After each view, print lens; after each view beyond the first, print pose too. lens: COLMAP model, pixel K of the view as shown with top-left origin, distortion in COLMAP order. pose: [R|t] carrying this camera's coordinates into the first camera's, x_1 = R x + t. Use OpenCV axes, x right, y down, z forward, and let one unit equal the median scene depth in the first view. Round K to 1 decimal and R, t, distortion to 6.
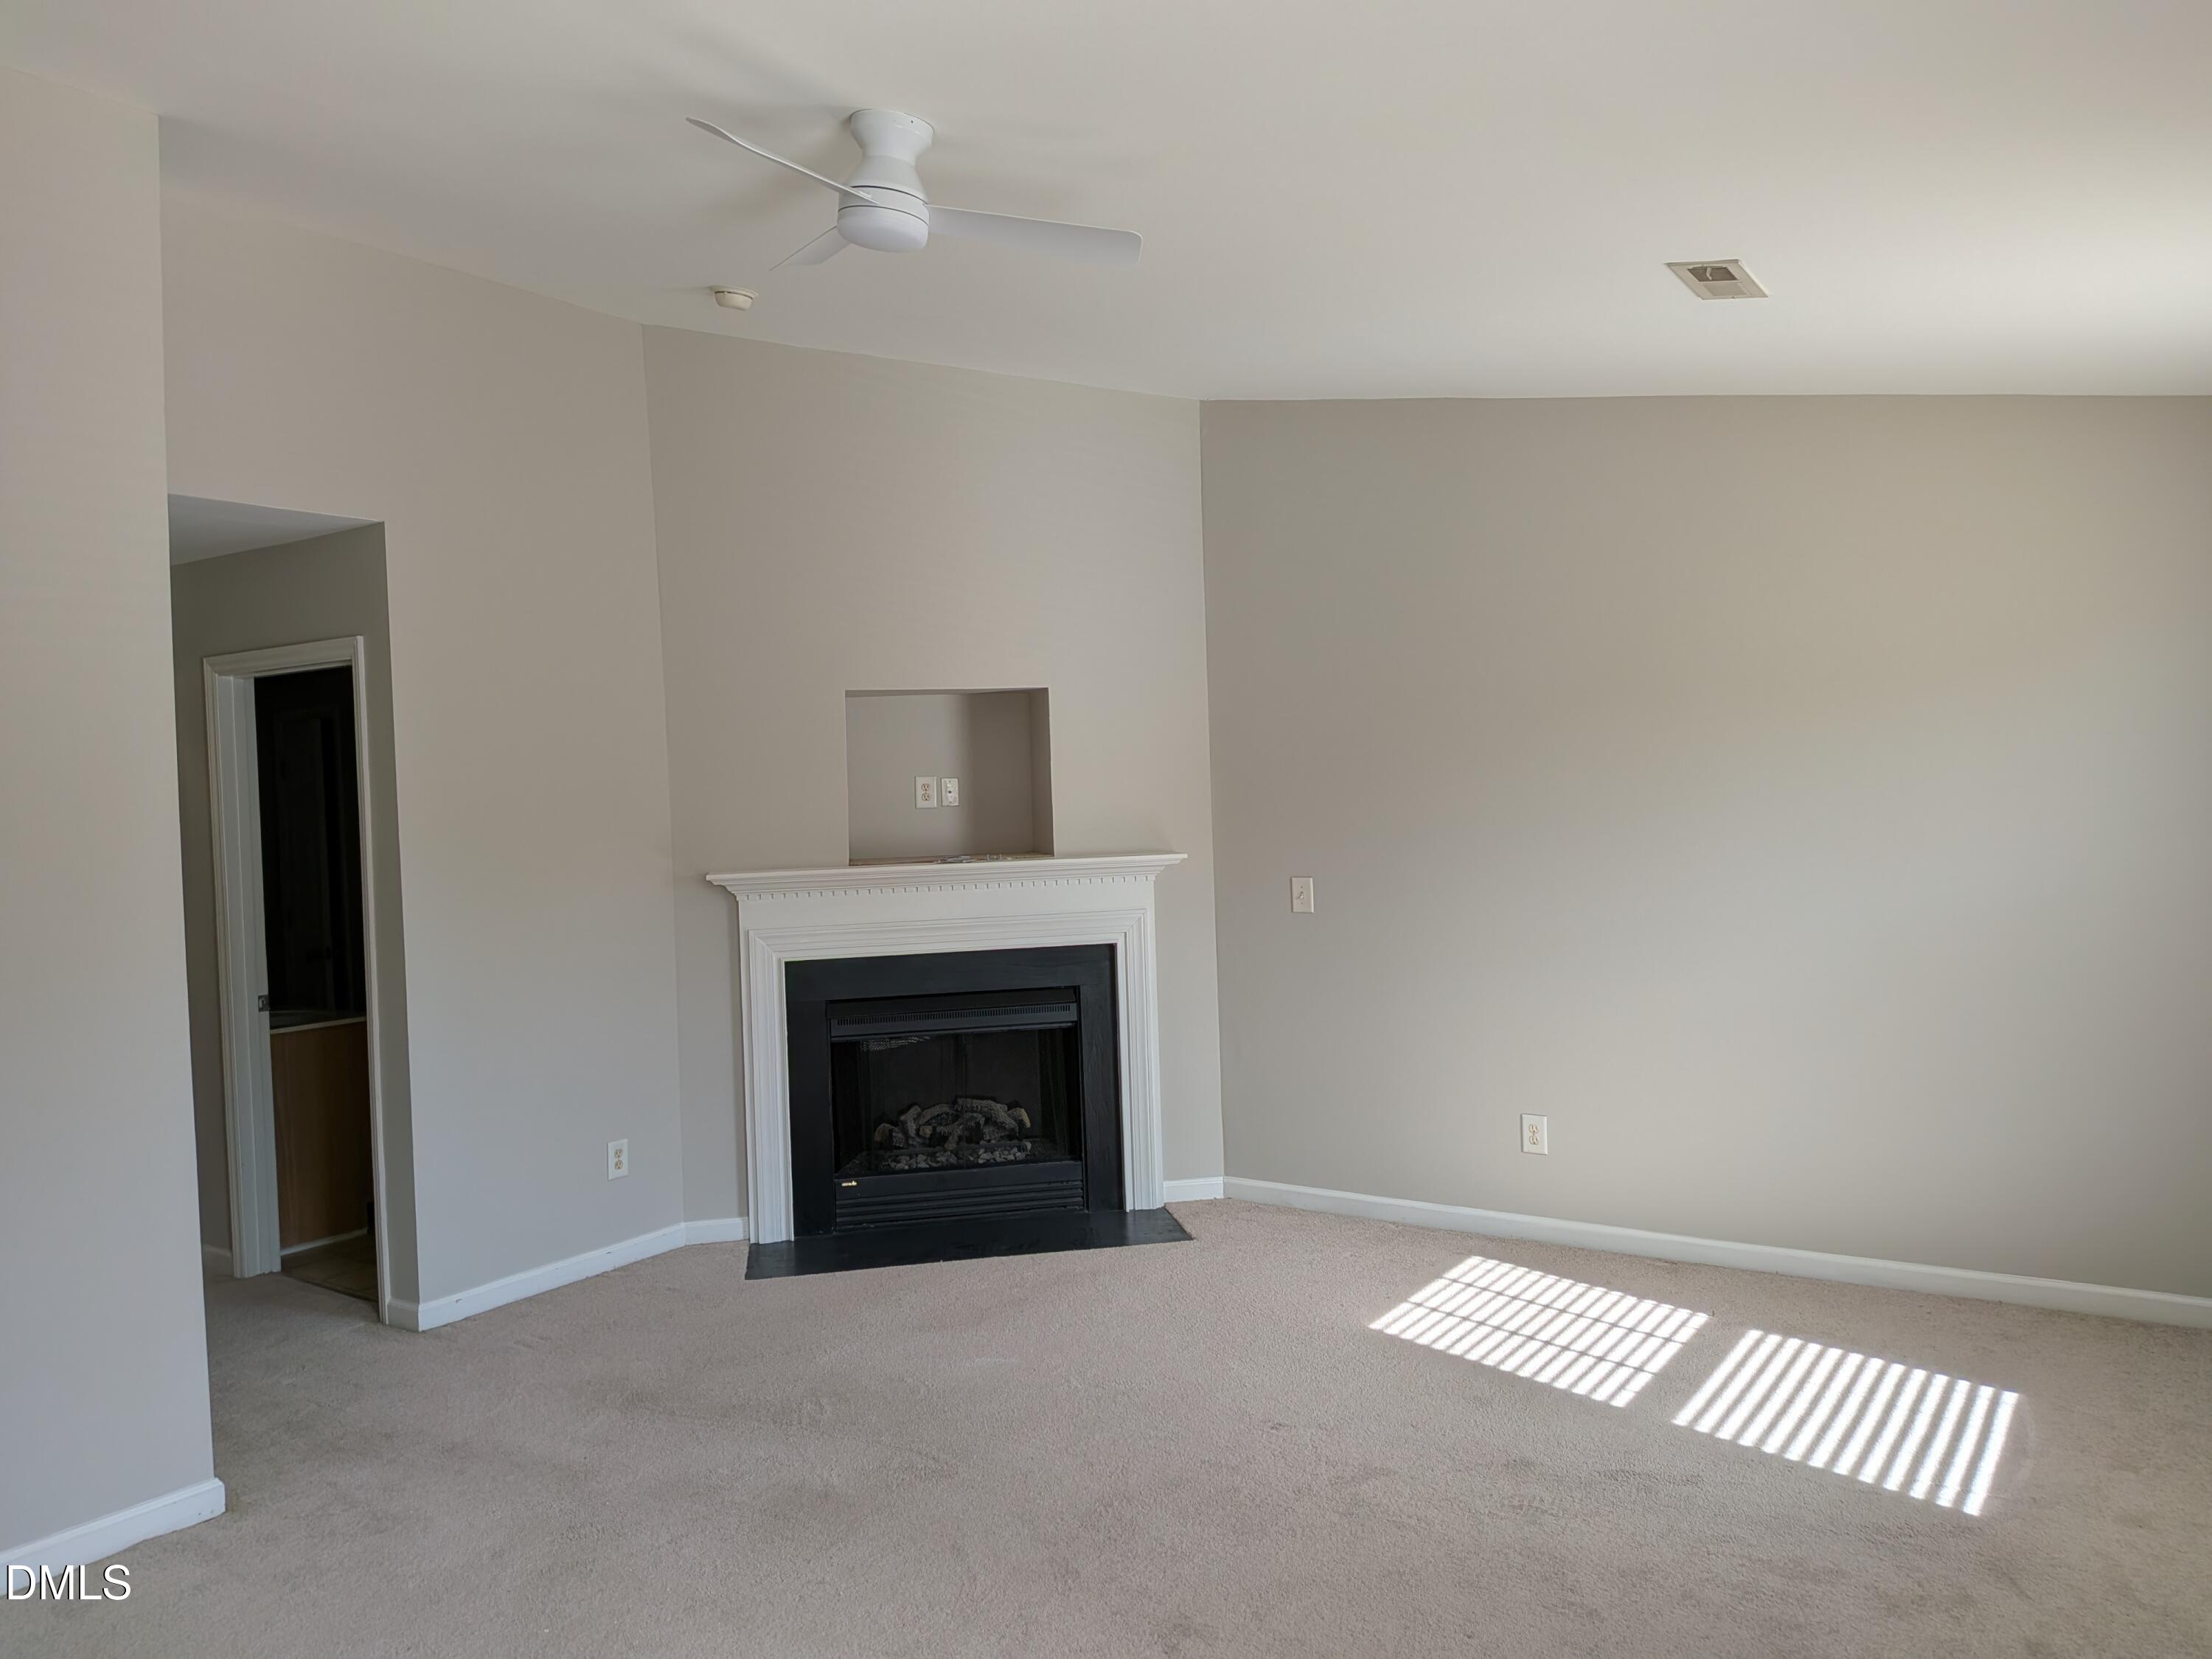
lens RADIAL K [[1557.5, 0, 1106.0], [0, 1557.5, 829.5], [0, 0, 1]] dist [0.081442, -0.126352]
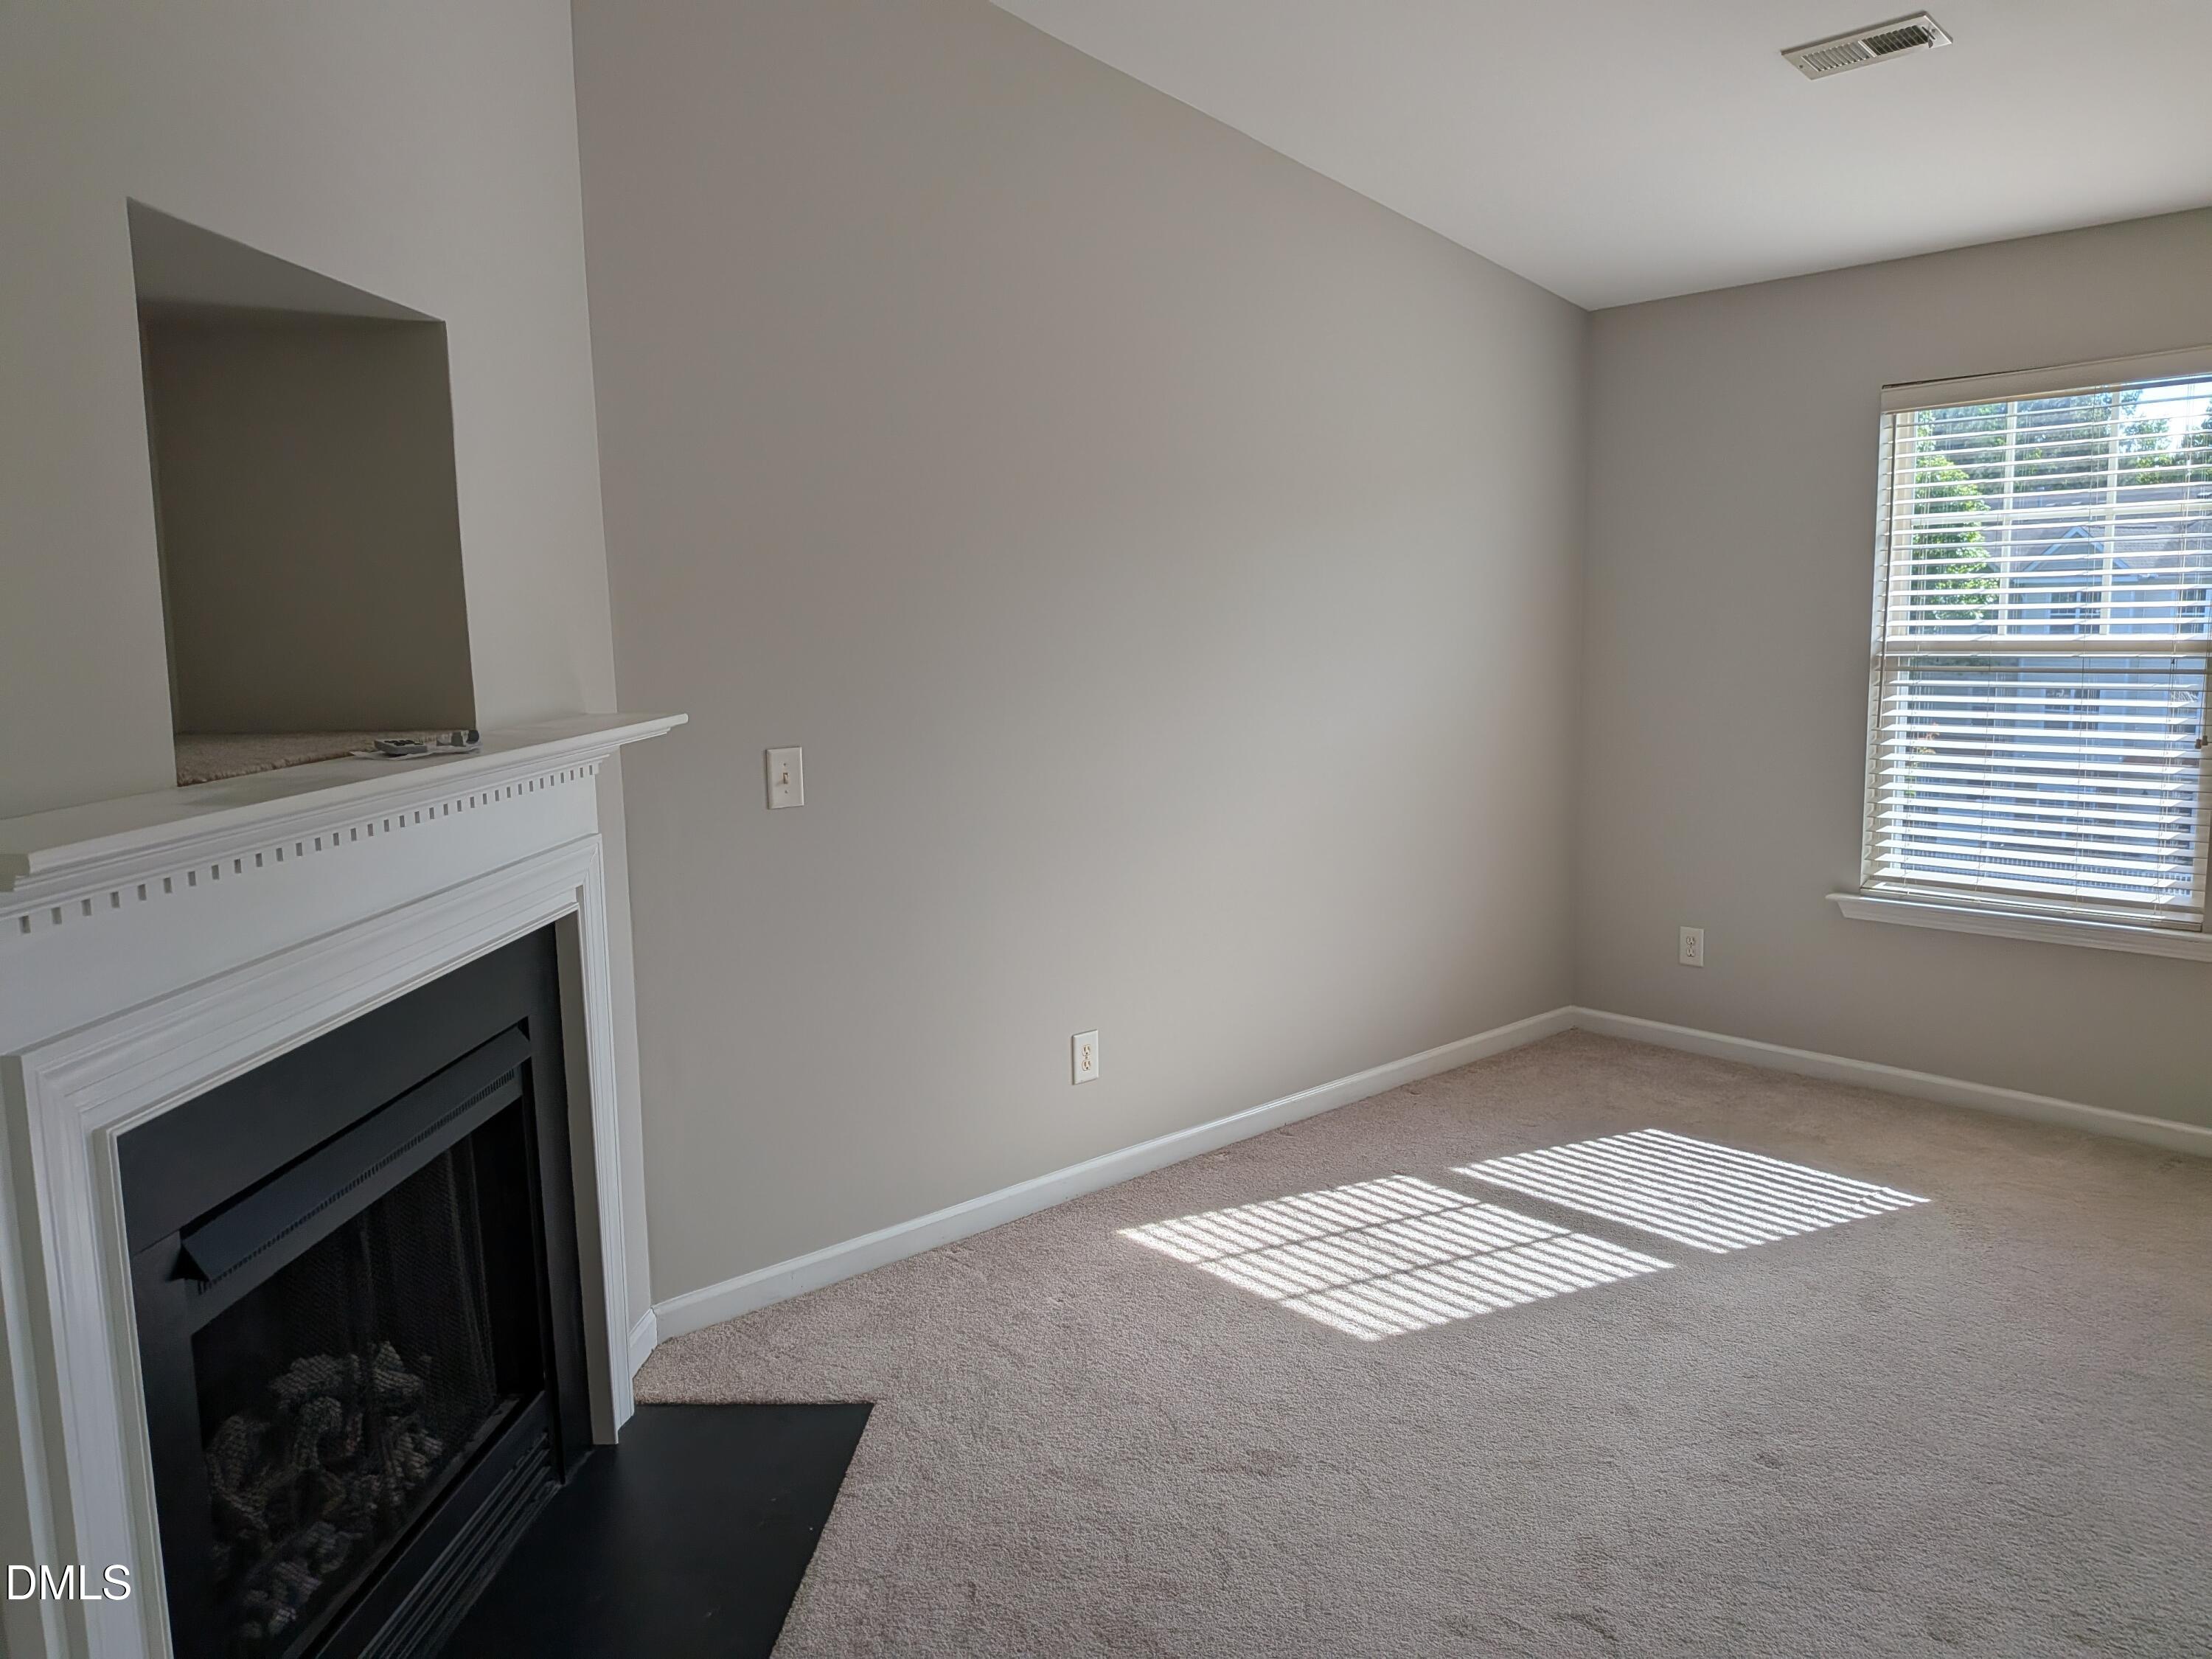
lens RADIAL K [[1557.5, 0, 1106.0], [0, 1557.5, 829.5], [0, 0, 1]] dist [0.081442, -0.126352]
pose [[0.238560, -0.103057, 0.965644, -0.487596], [0.027208, 0.994672, 0.099433, 0.006764], [-0.970747, 0.002552, 0.240093, 0.861182]]
